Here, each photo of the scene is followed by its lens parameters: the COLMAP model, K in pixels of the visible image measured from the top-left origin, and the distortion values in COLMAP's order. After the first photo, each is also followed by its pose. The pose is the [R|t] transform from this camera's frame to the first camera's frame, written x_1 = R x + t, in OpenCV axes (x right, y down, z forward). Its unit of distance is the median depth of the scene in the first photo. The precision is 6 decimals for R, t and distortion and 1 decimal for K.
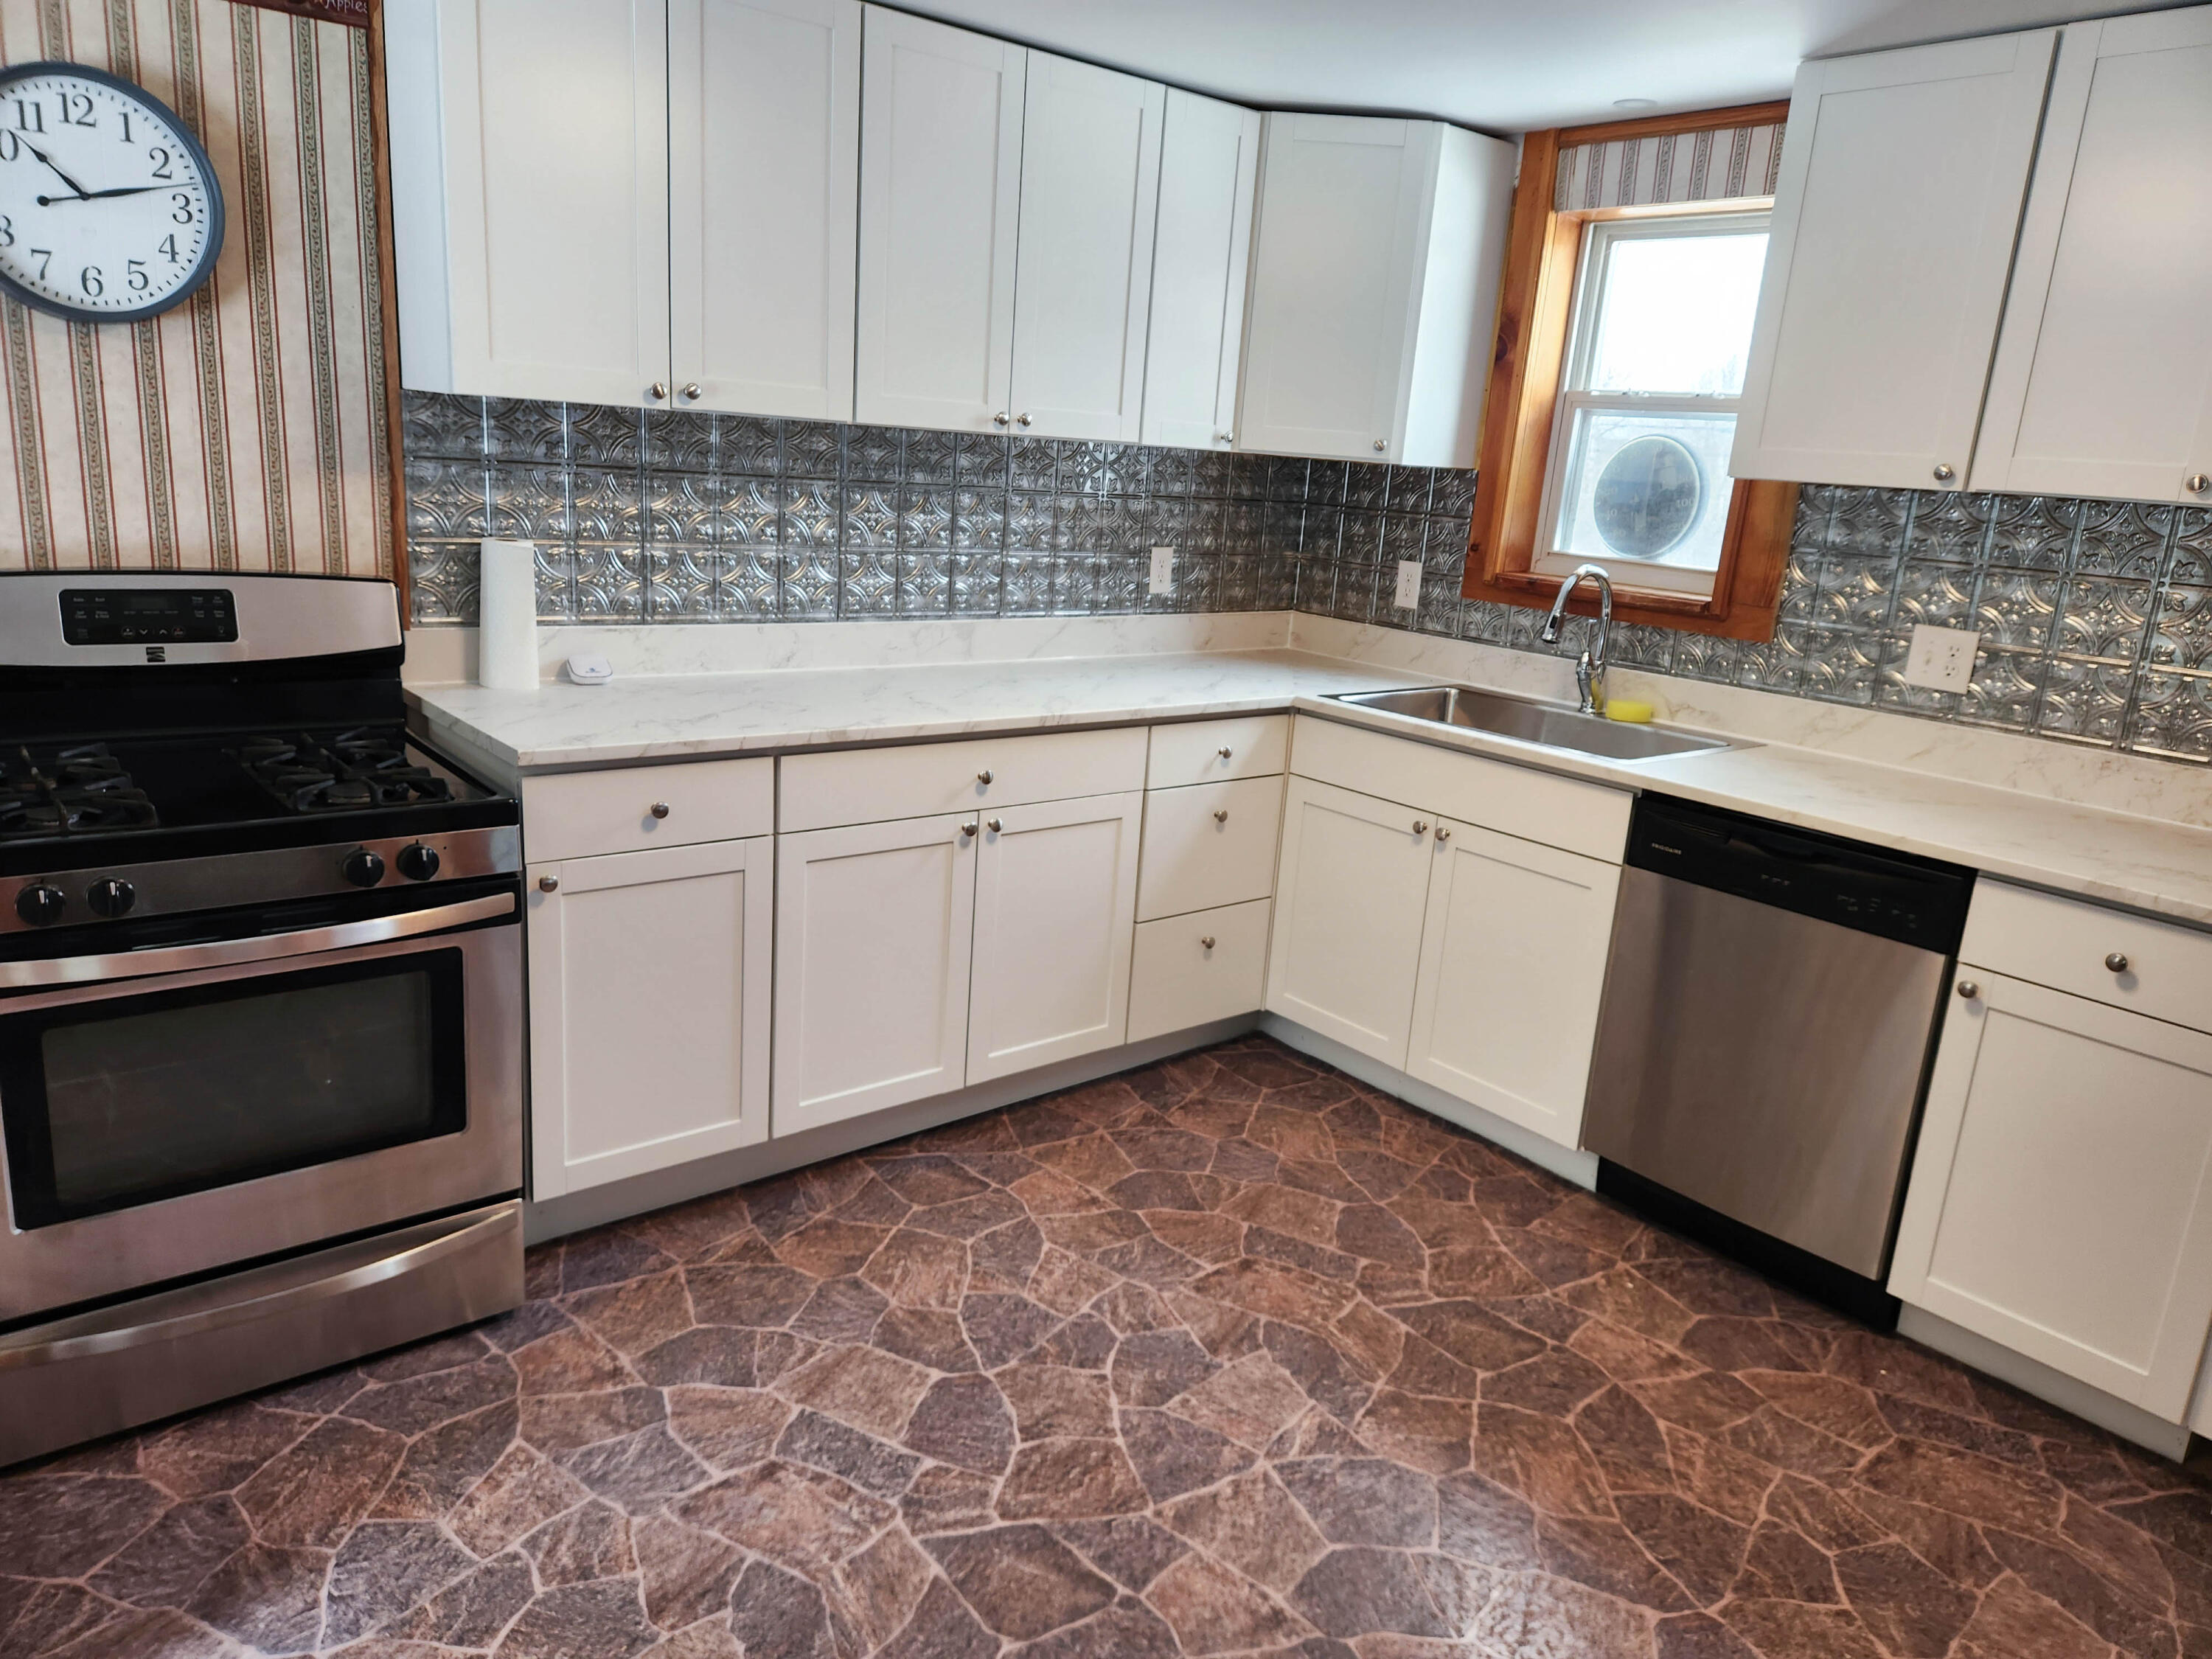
lens RADIAL K [[1465.3, 0, 1104.6], [0, 1465.3, 844.4], [0, 0, 1]] dist [0.060328, -0.057777]
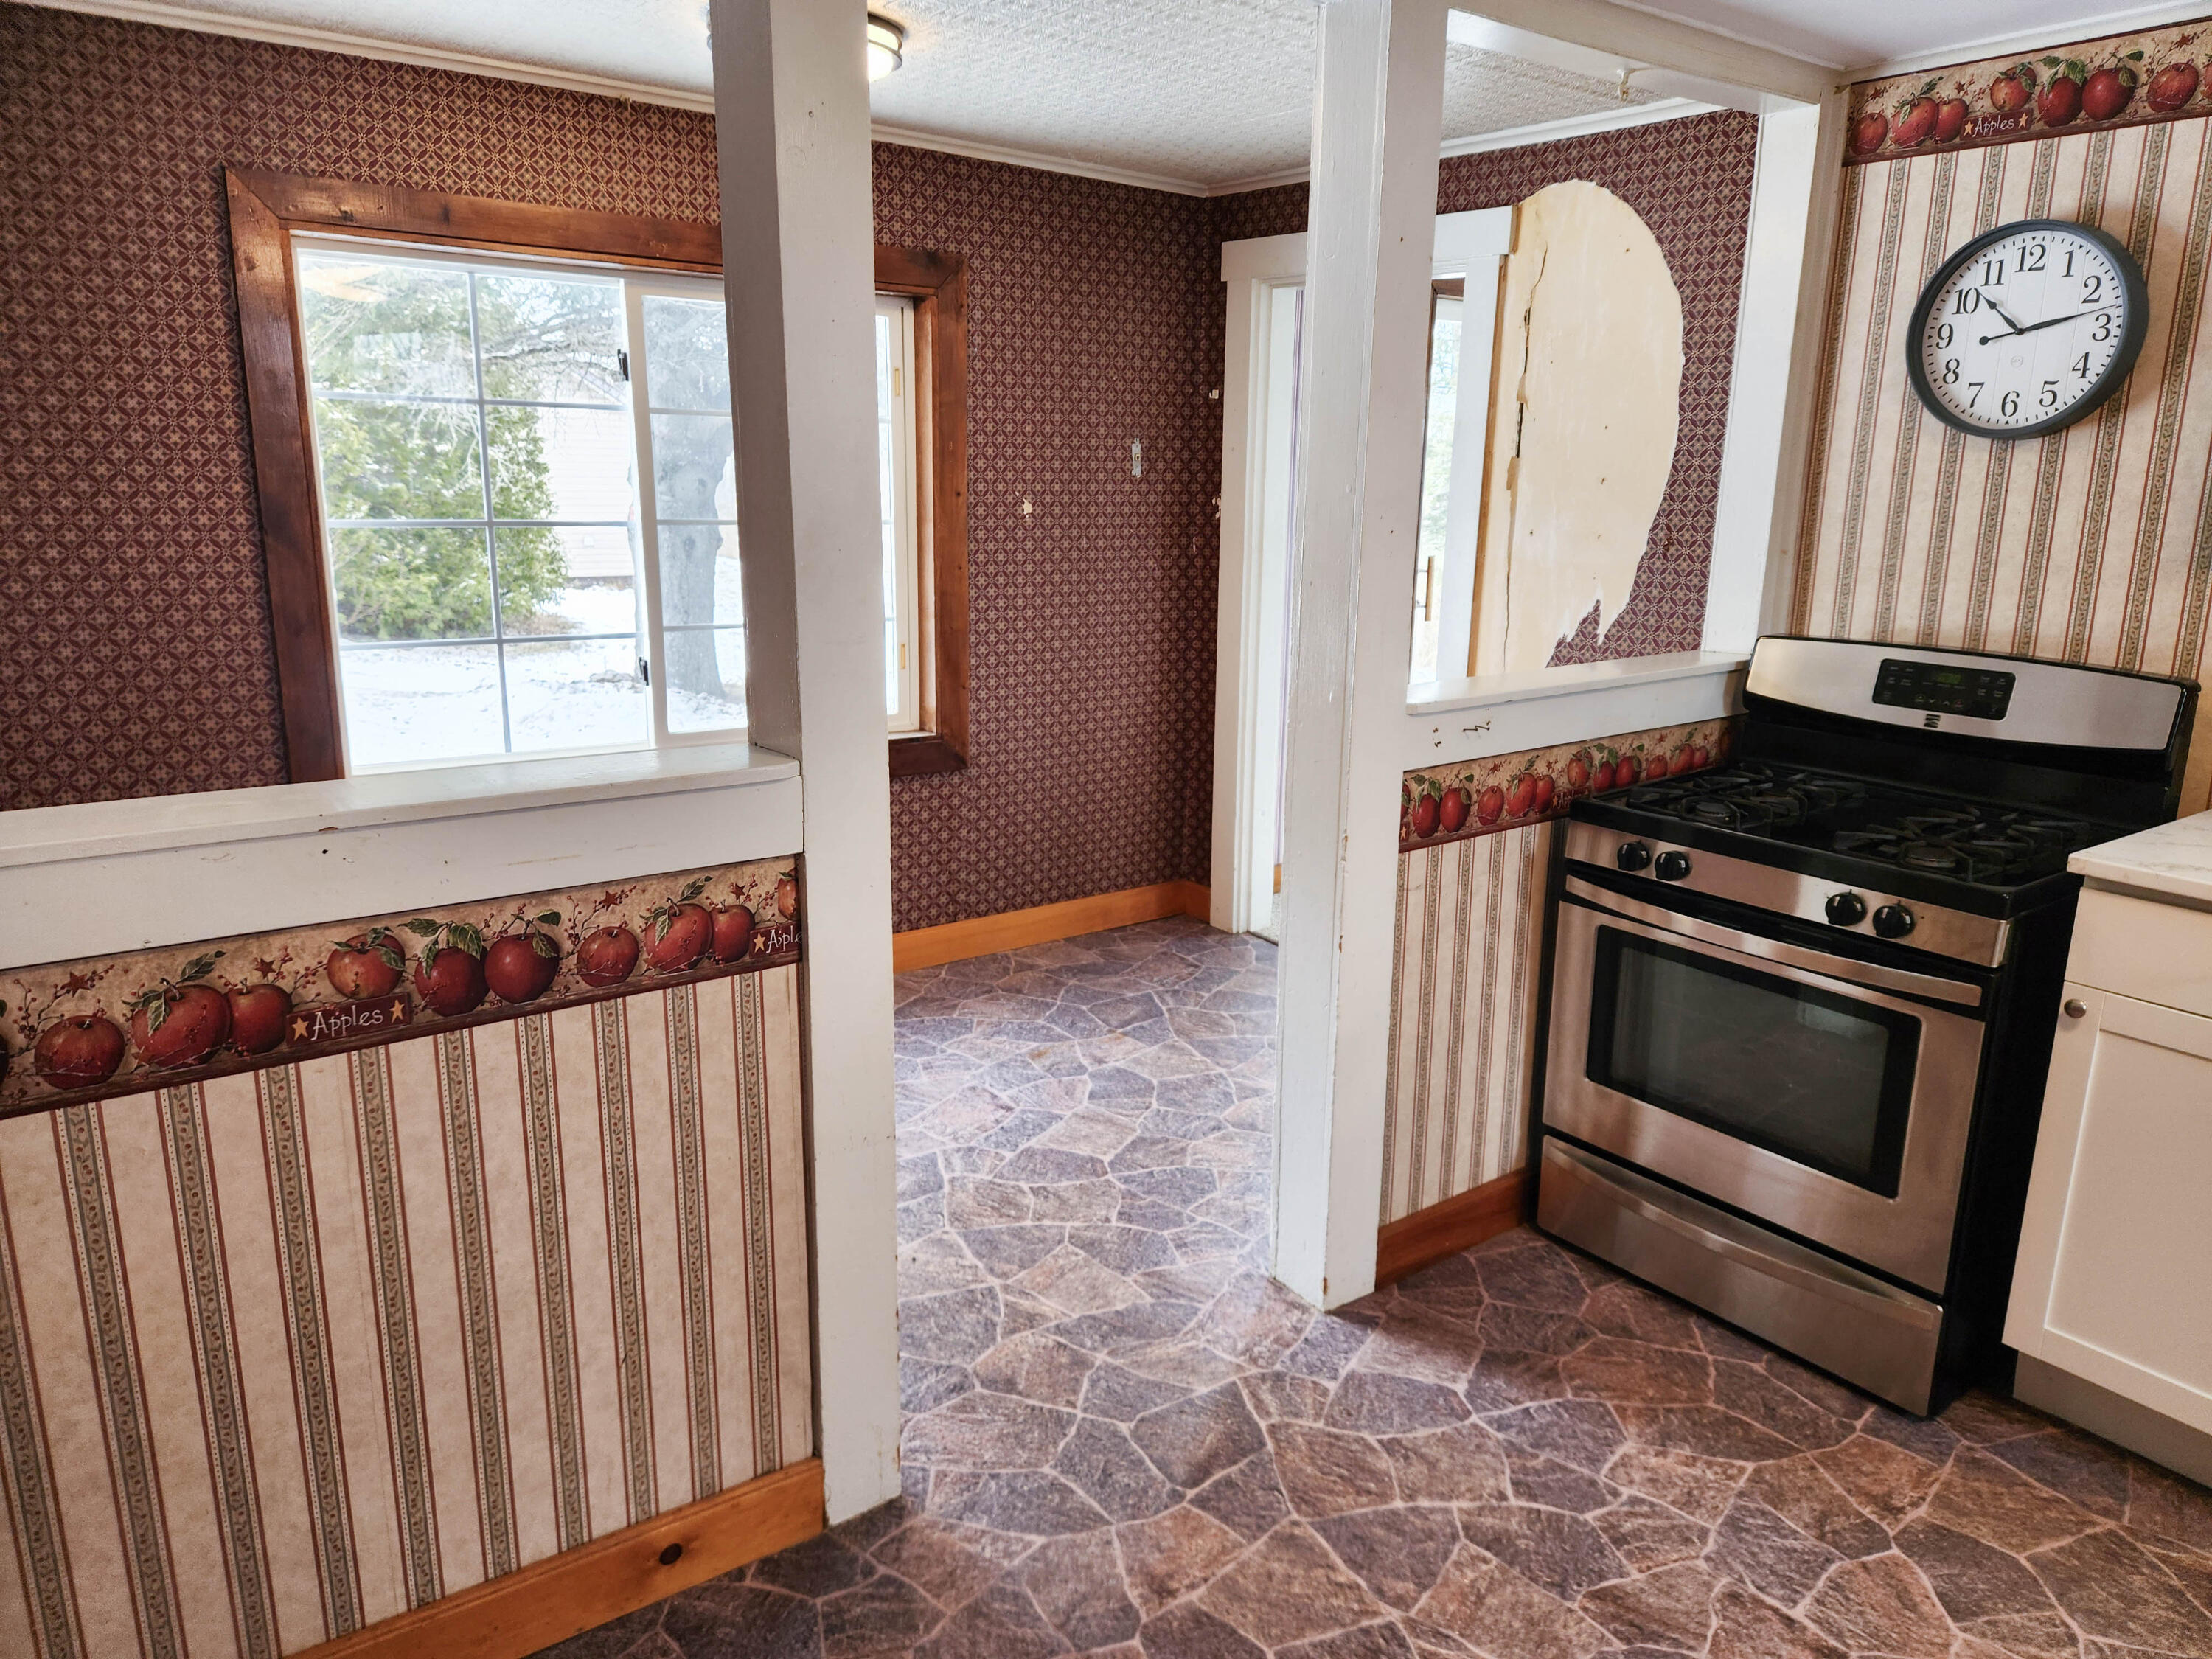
lens RADIAL K [[1537.4, 0, 1182.5], [0, 1537.4, 920.2], [0, 0, 1]] dist [-0.033542, -0.015184]
pose [[-0.065617, 0.207420, -0.976049, 0.559487], [-0.272653, 0.937207, 0.217496, -0.078128], [0.959872, 0.280394, -0.004943, 0.474027]]
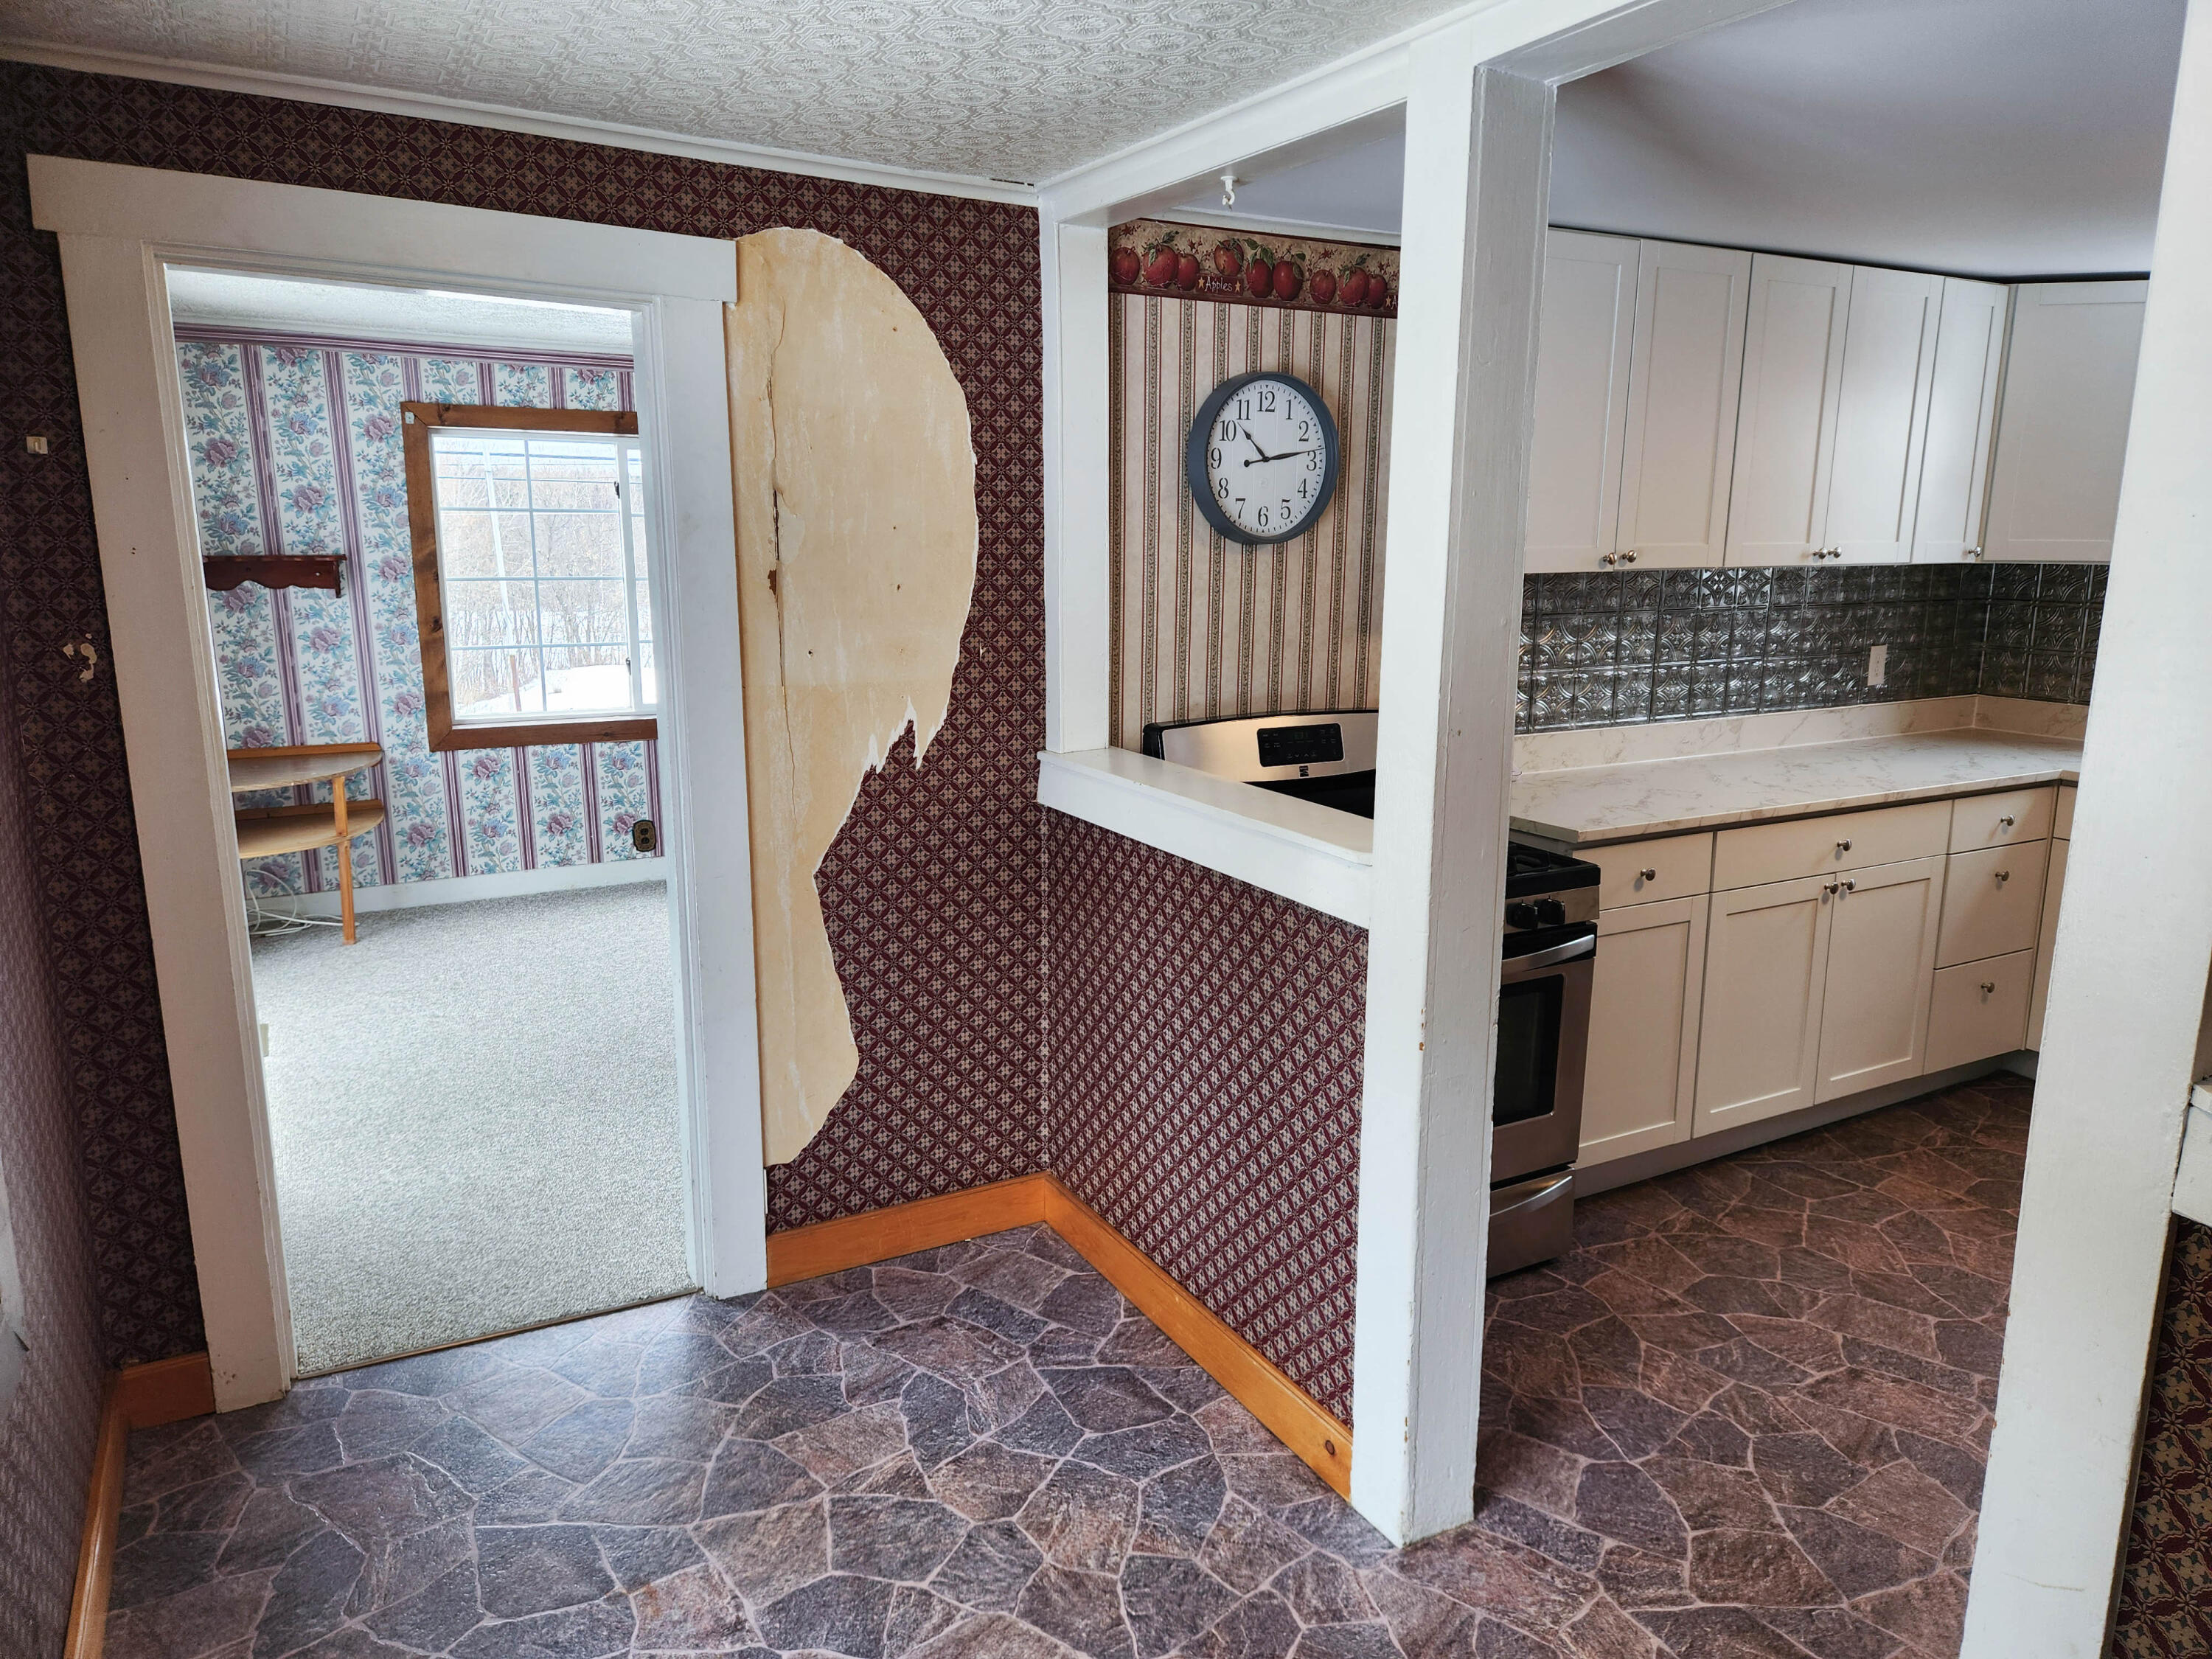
lens RADIAL K [[1465.3, 0, 1085.9], [0, 1465.3, 827.4], [0, 0, 1]] dist [0.060328, -0.057777]
pose [[0.980506, -0.026503, -0.194691, -0.547437], [0.012851, 0.997390, -0.071052, 0.022635], [0.196066, 0.067165, 0.978288, -0.393308]]
